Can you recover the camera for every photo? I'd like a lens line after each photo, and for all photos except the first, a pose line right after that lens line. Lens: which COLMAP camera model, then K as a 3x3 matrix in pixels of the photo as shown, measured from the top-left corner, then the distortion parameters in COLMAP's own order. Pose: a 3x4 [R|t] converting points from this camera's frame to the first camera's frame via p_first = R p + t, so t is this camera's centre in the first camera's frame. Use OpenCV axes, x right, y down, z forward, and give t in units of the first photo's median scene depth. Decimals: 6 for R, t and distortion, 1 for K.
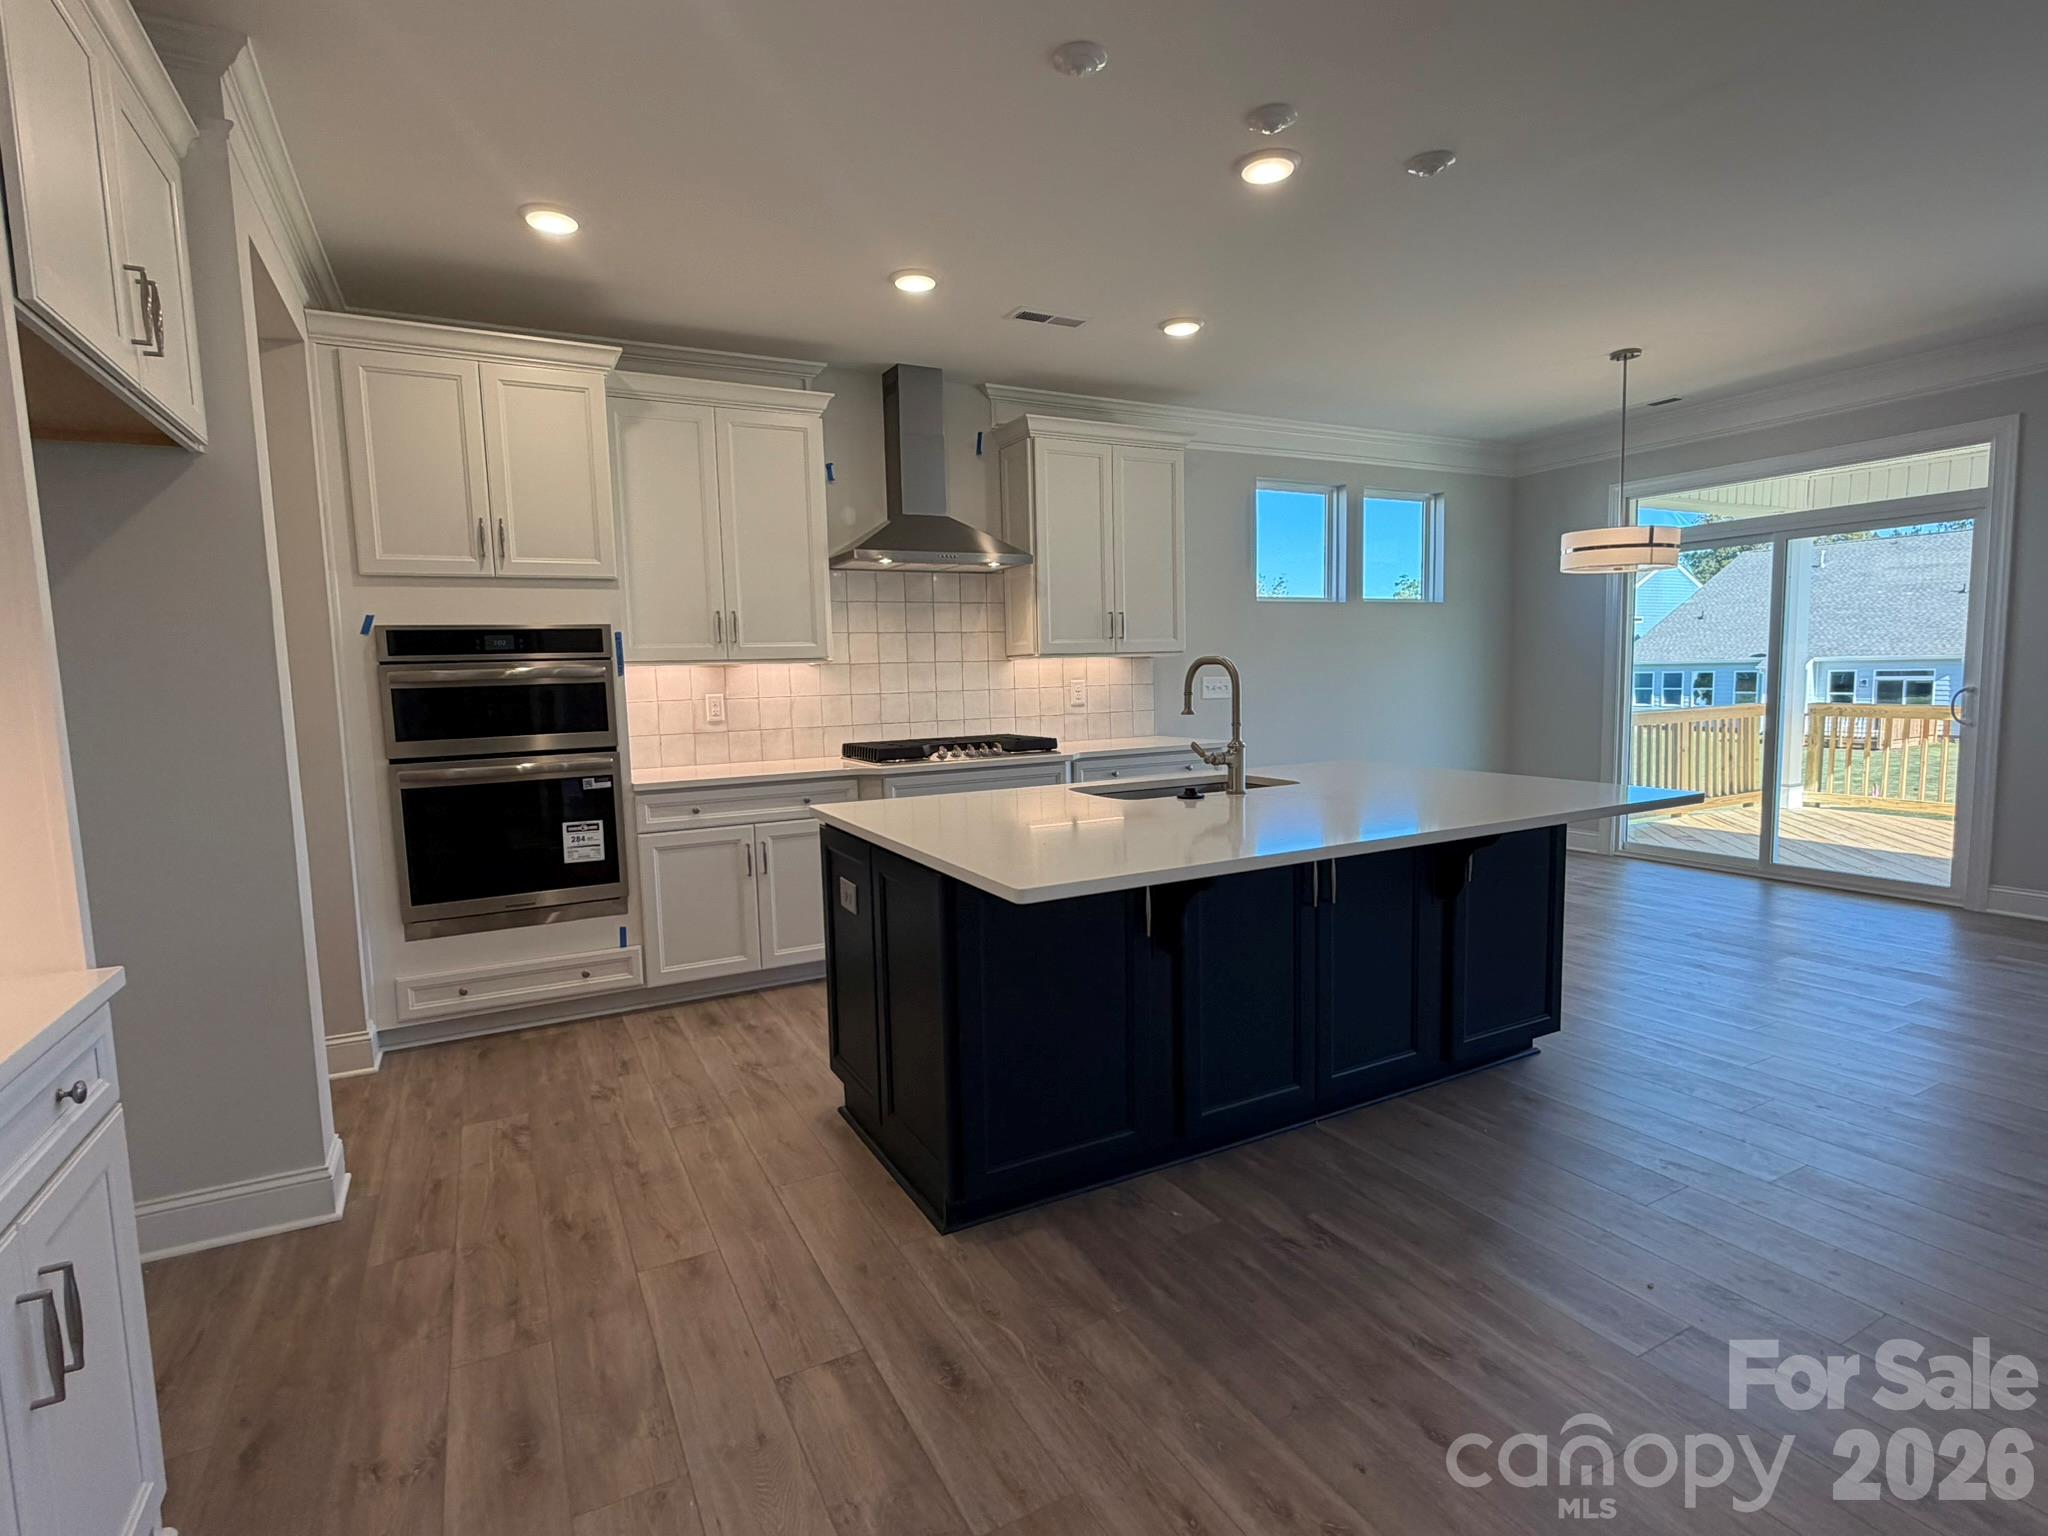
lens RADIAL K [[1017.8, 0, 1027.5], [0, 1017.8, 768.4], [0, 0, 1]] dist [0.005639, 0.000079]
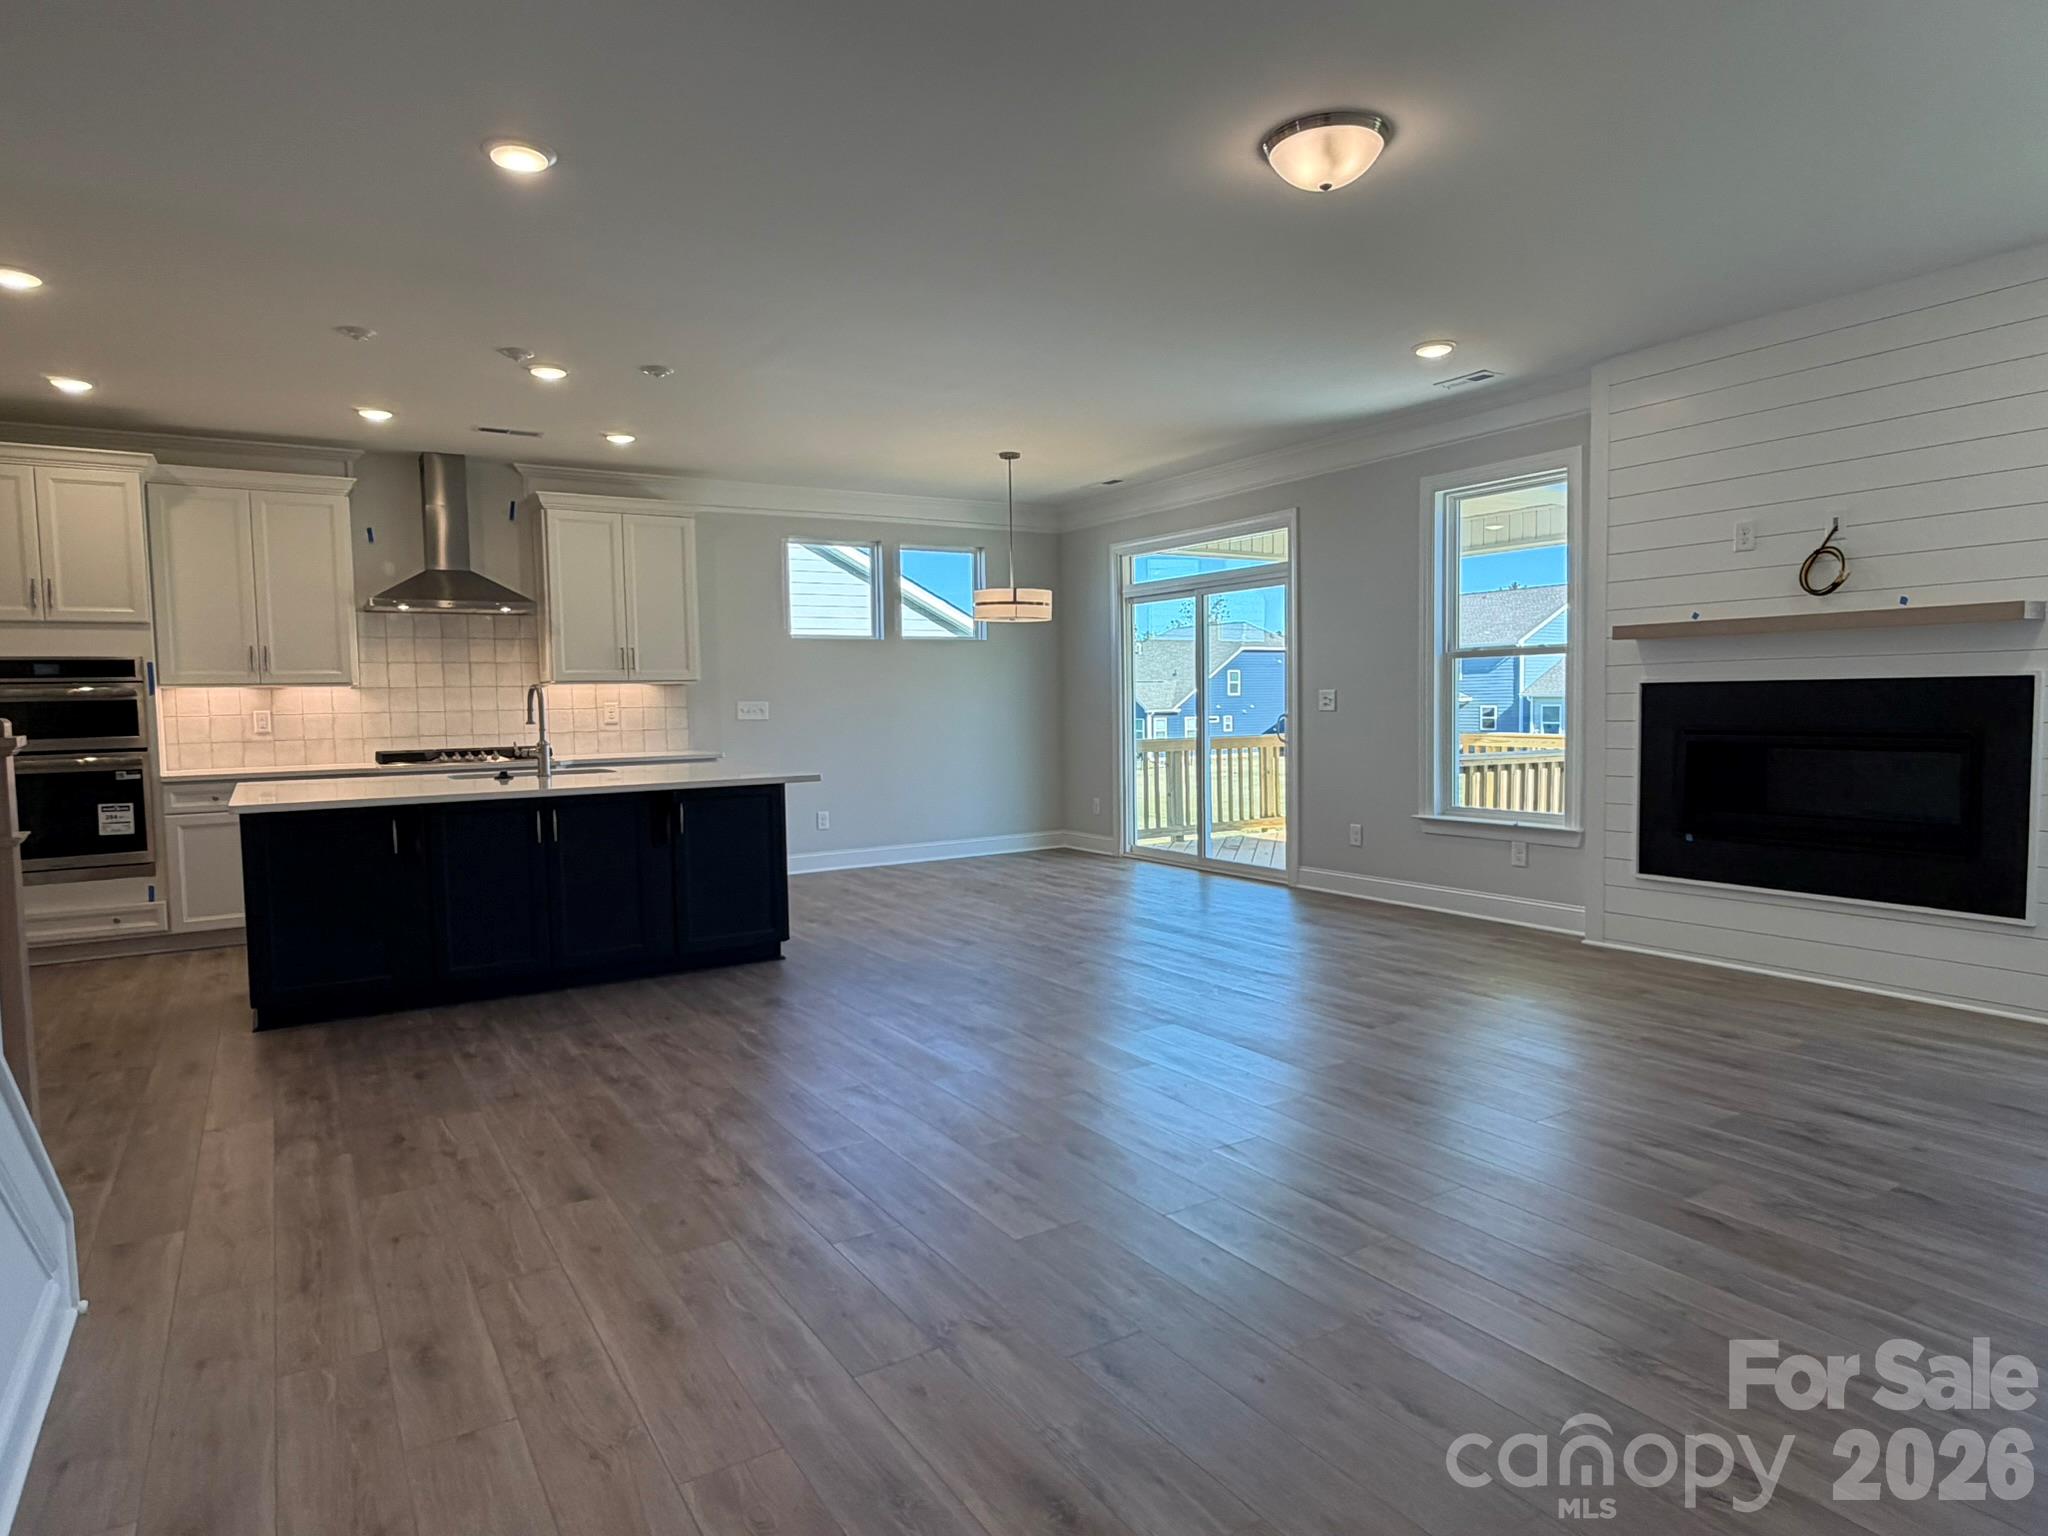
lens RADIAL K [[1204.6, 0, 1021.3], [0, 1204.6, 768.3], [0, 0, 1]] dist [0.003385, 0.003981]
pose [[0.997814, 0.004385, 0.065946, 0.521768], [-0.001861, 0.999265, -0.038287, 0.052200], [-0.066066, 0.038080, 0.997088, -0.532494]]
